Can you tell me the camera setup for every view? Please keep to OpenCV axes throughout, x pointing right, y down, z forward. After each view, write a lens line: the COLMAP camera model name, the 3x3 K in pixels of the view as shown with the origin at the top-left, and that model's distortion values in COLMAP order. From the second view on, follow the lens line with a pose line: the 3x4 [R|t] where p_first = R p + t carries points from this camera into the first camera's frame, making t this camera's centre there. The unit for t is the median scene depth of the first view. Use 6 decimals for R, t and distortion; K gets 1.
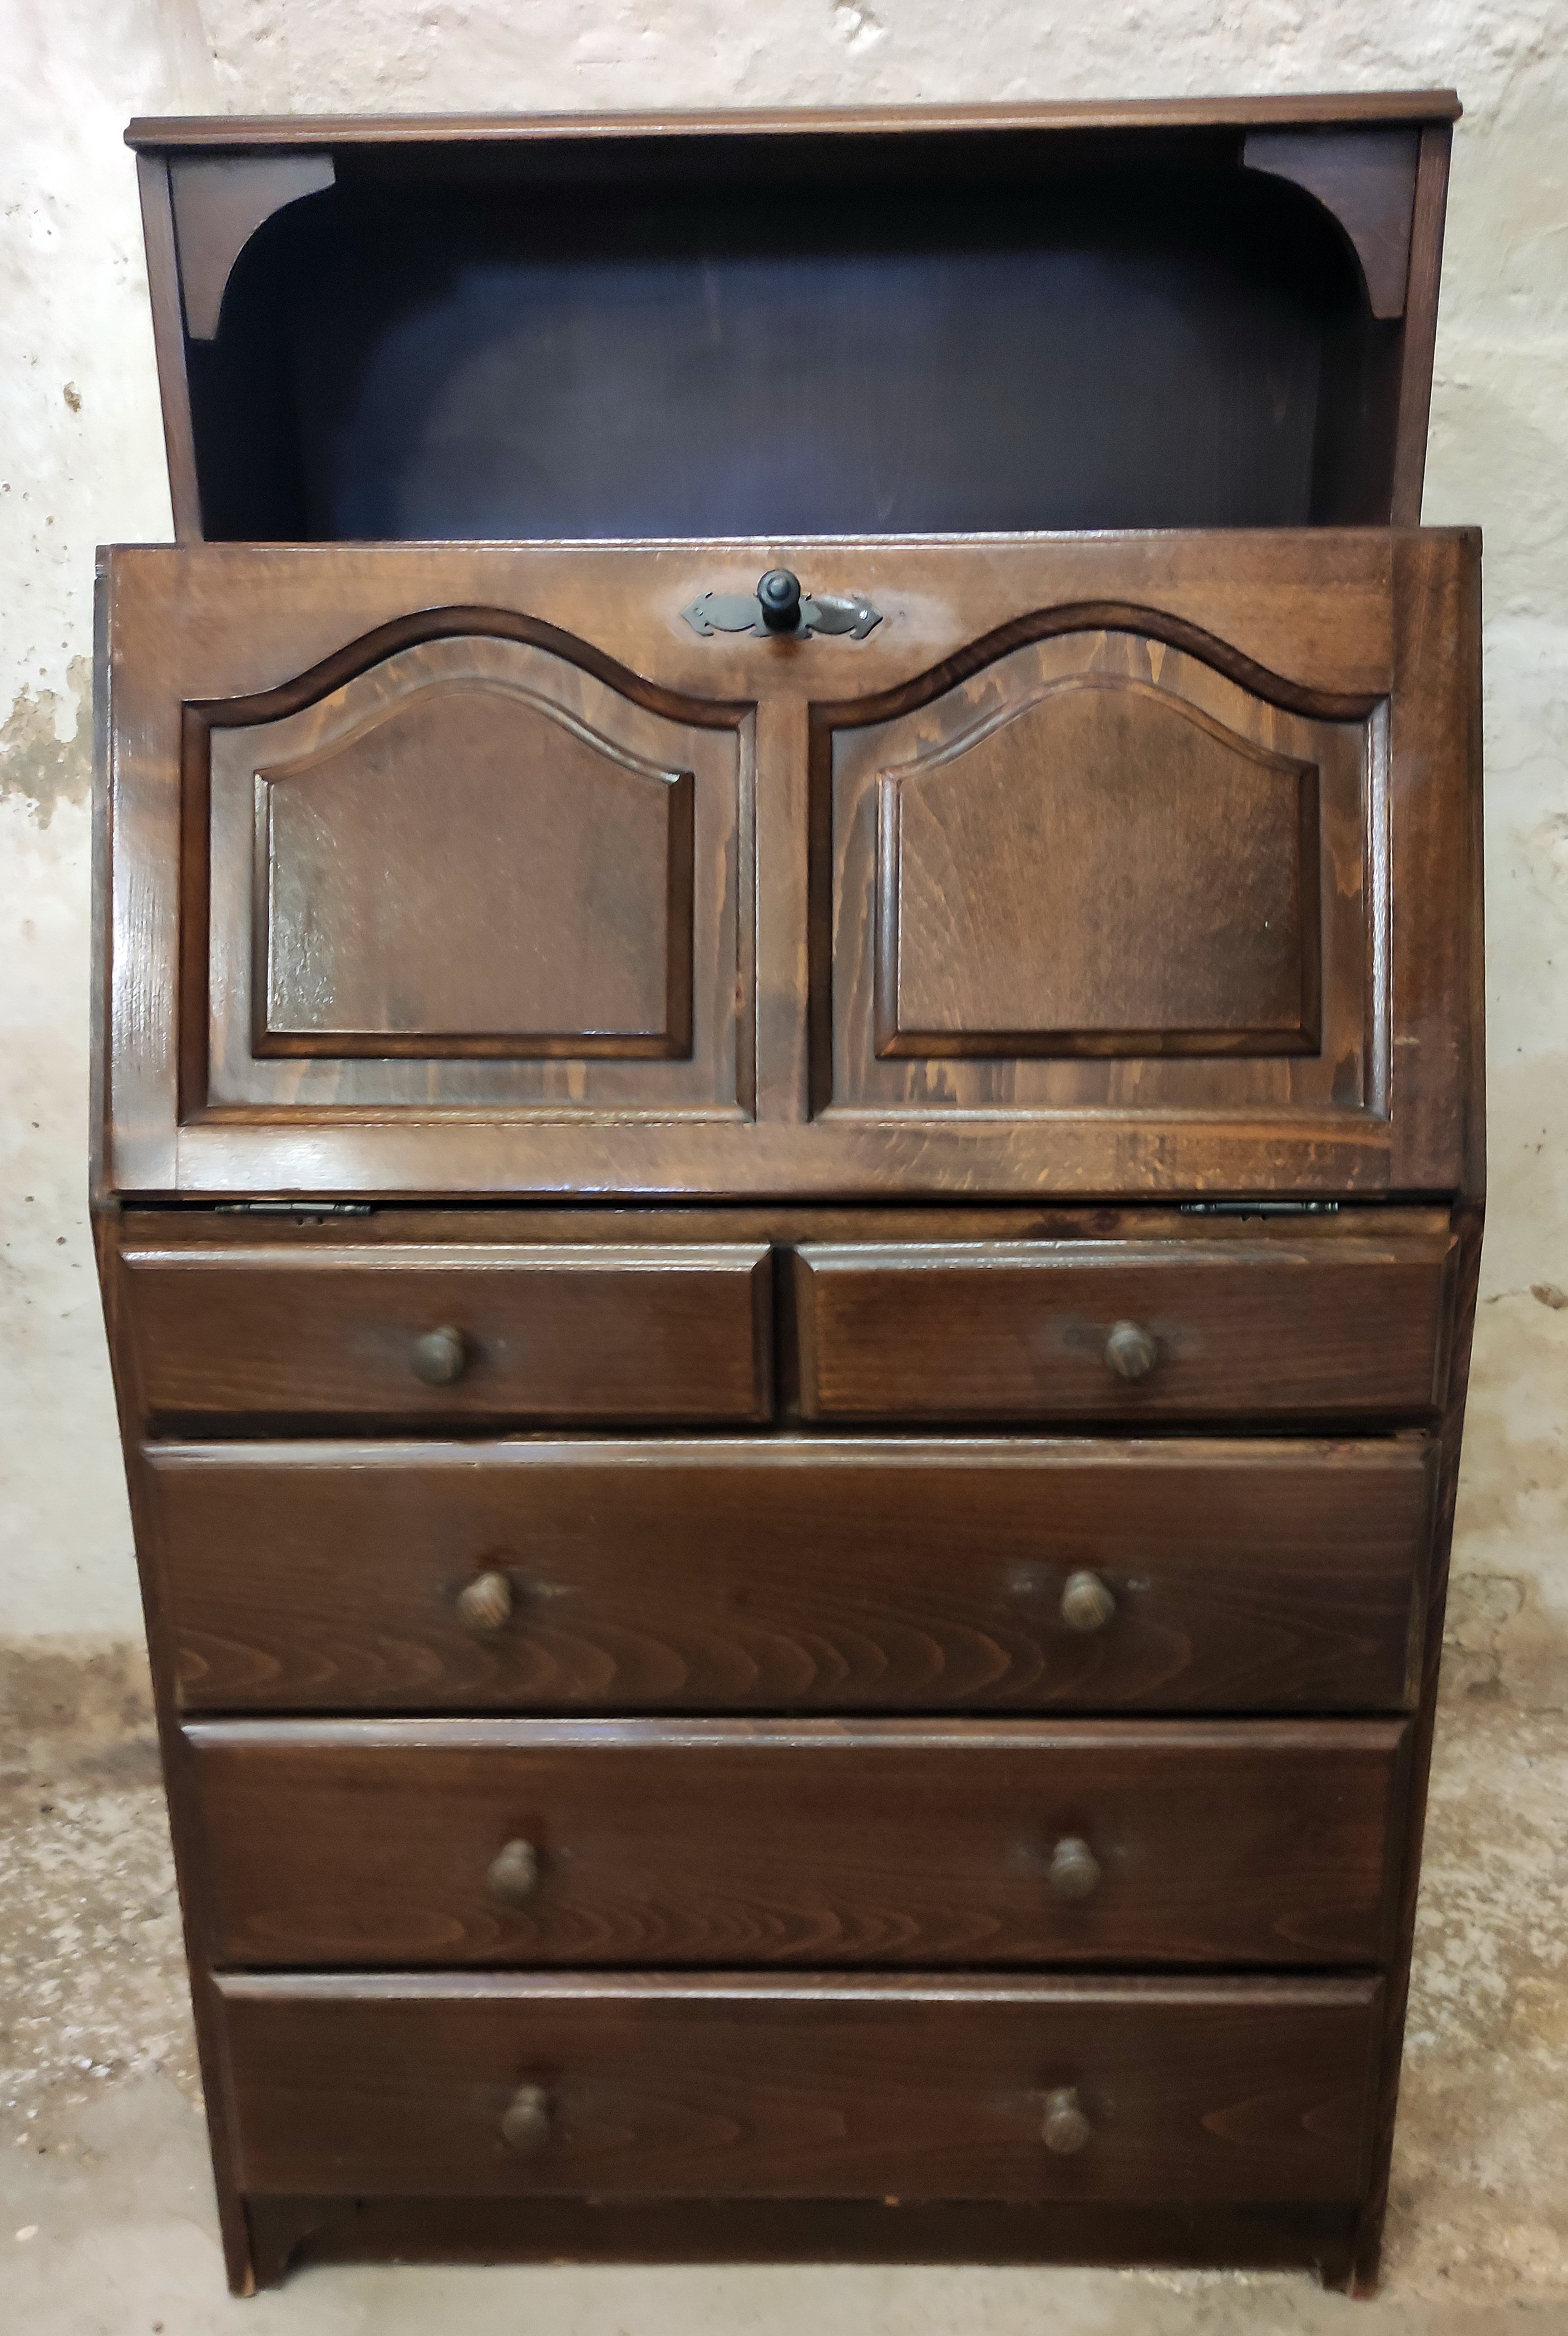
lens RADIAL K [[1958.1, 0, 827.1], [0, 1958.1, 1197.6], [0, 0, 1]] dist [0.040666, -0.021003]
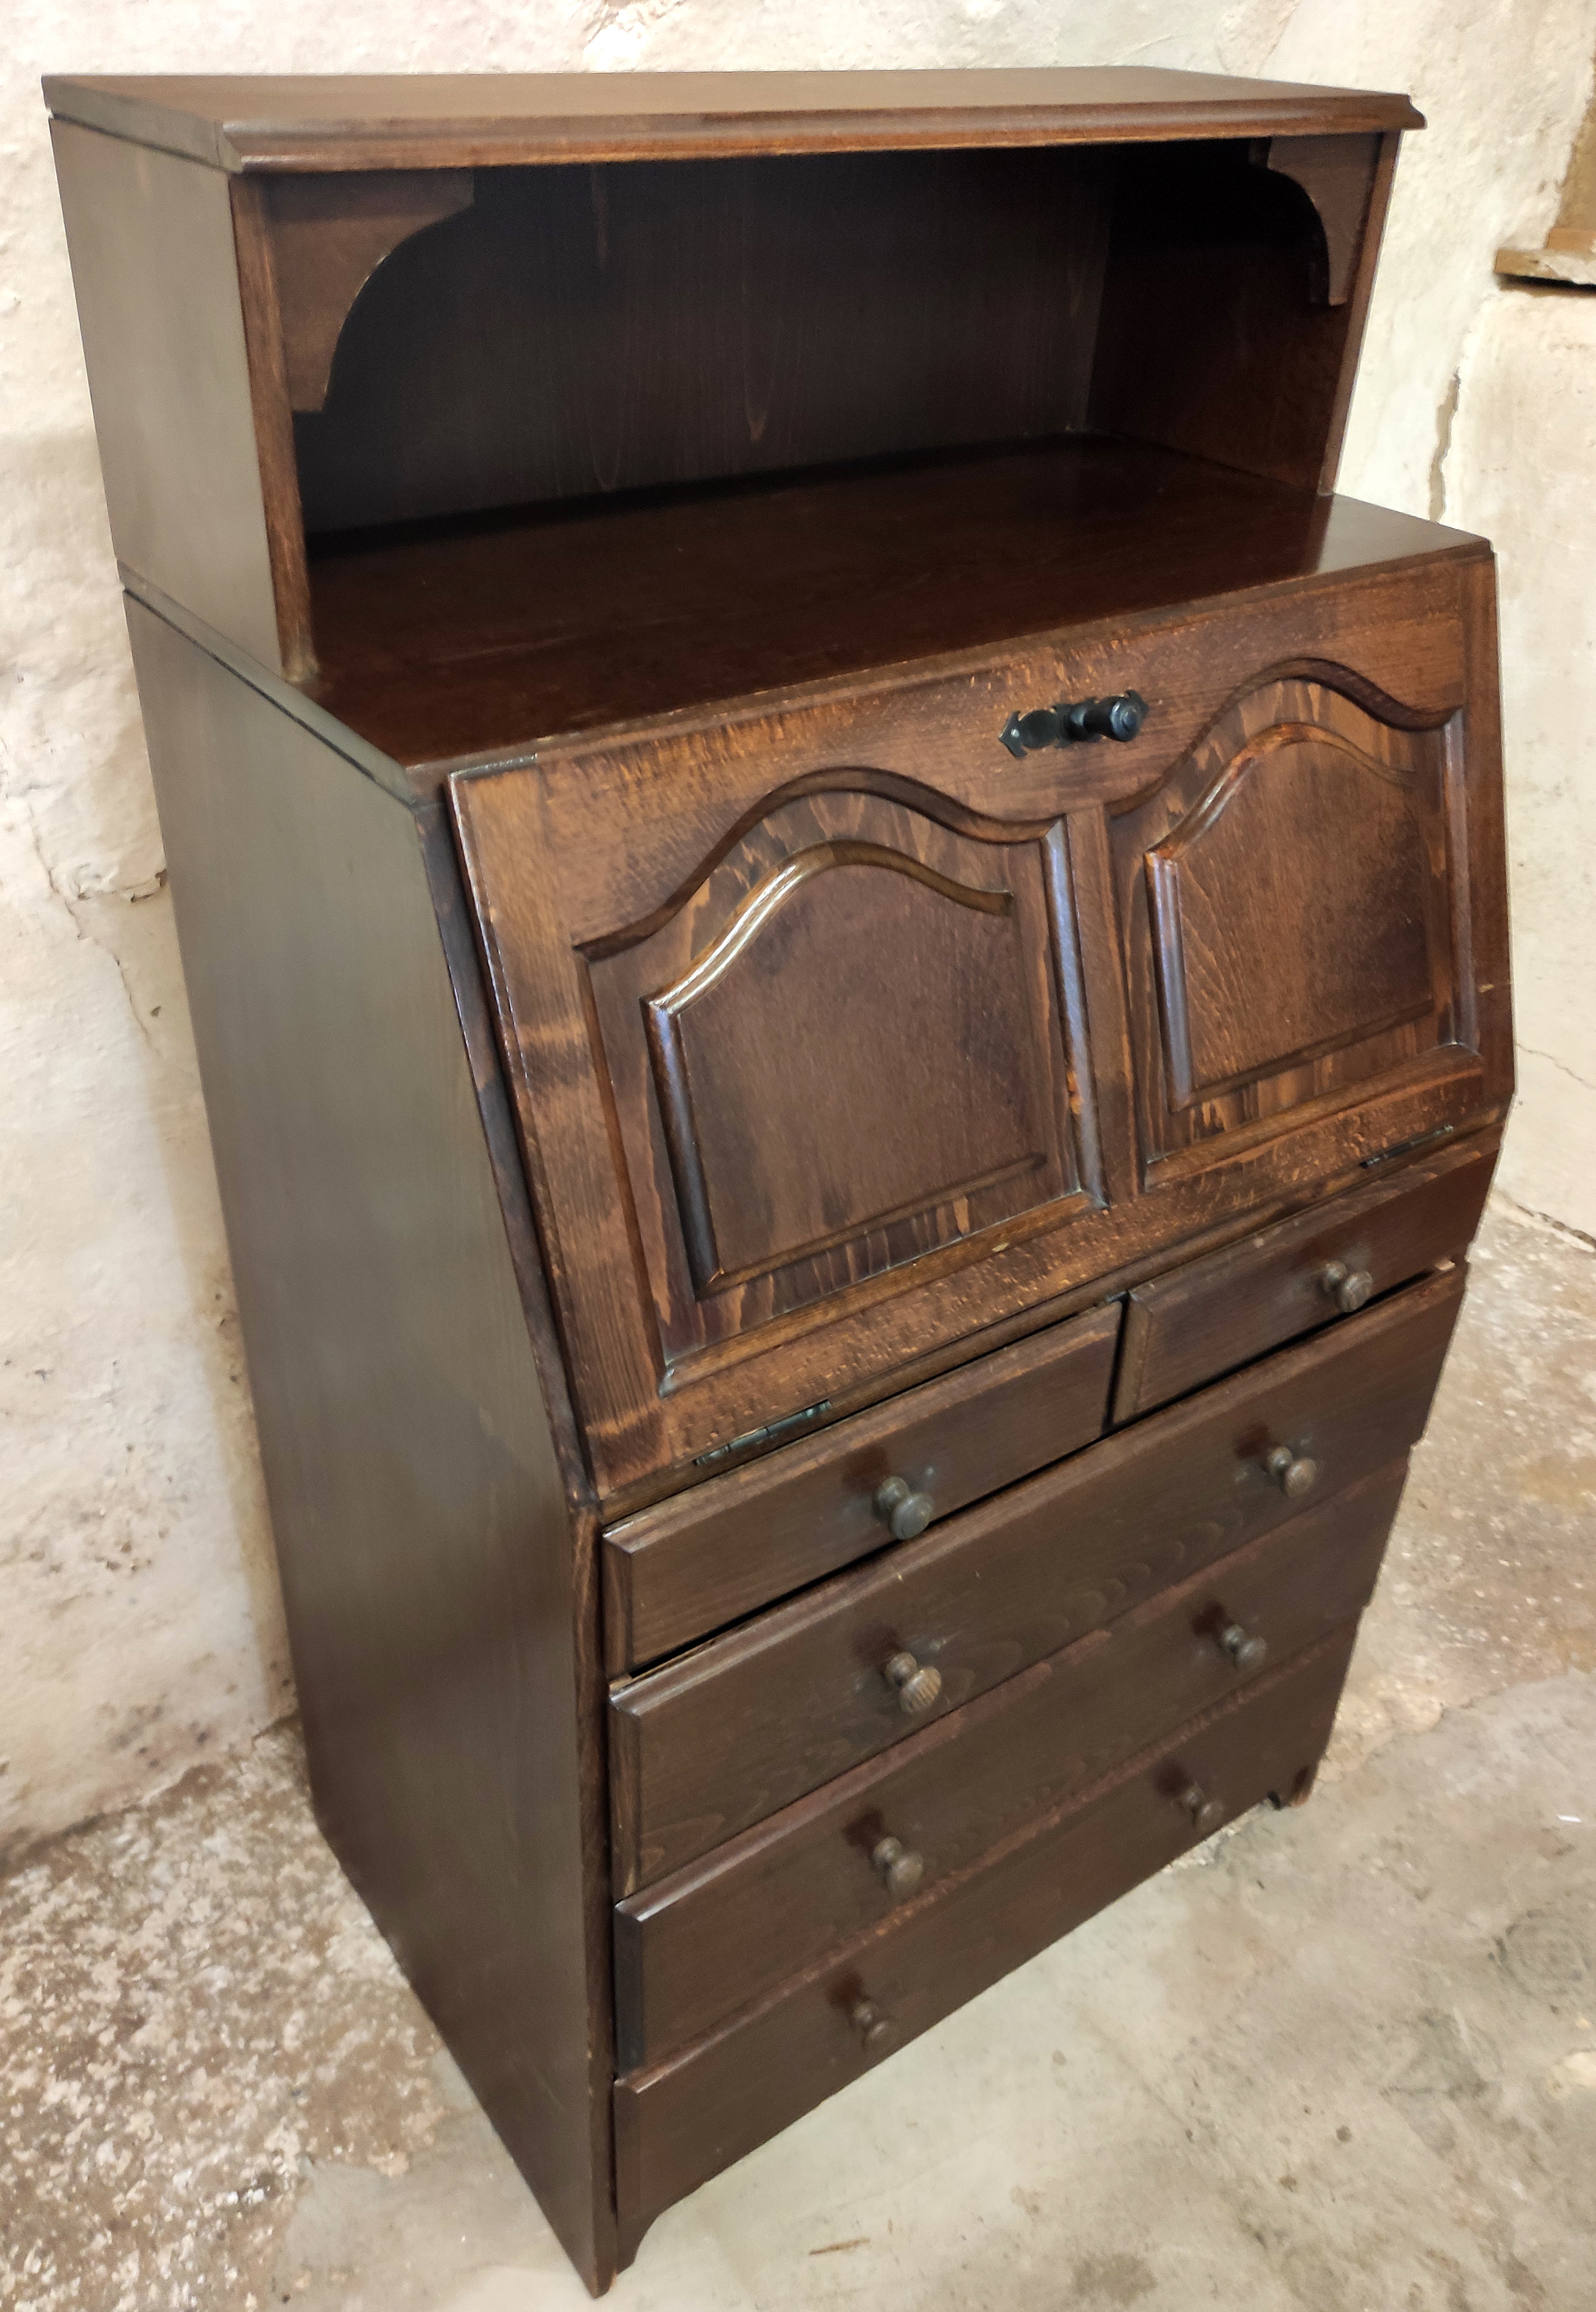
lens RADIAL K [[1926.7, 0, 794.9], [0, 1926.7, 1154.4], [0, 0, 1]] dist [0.035107, -0.021188]
pose [[0.795830, -0.293809, 0.529463, -0.517437], [0.135223, 0.938545, 0.317565, -0.302709], [-0.590228, -0.181132, 0.786652, 0.196053]]
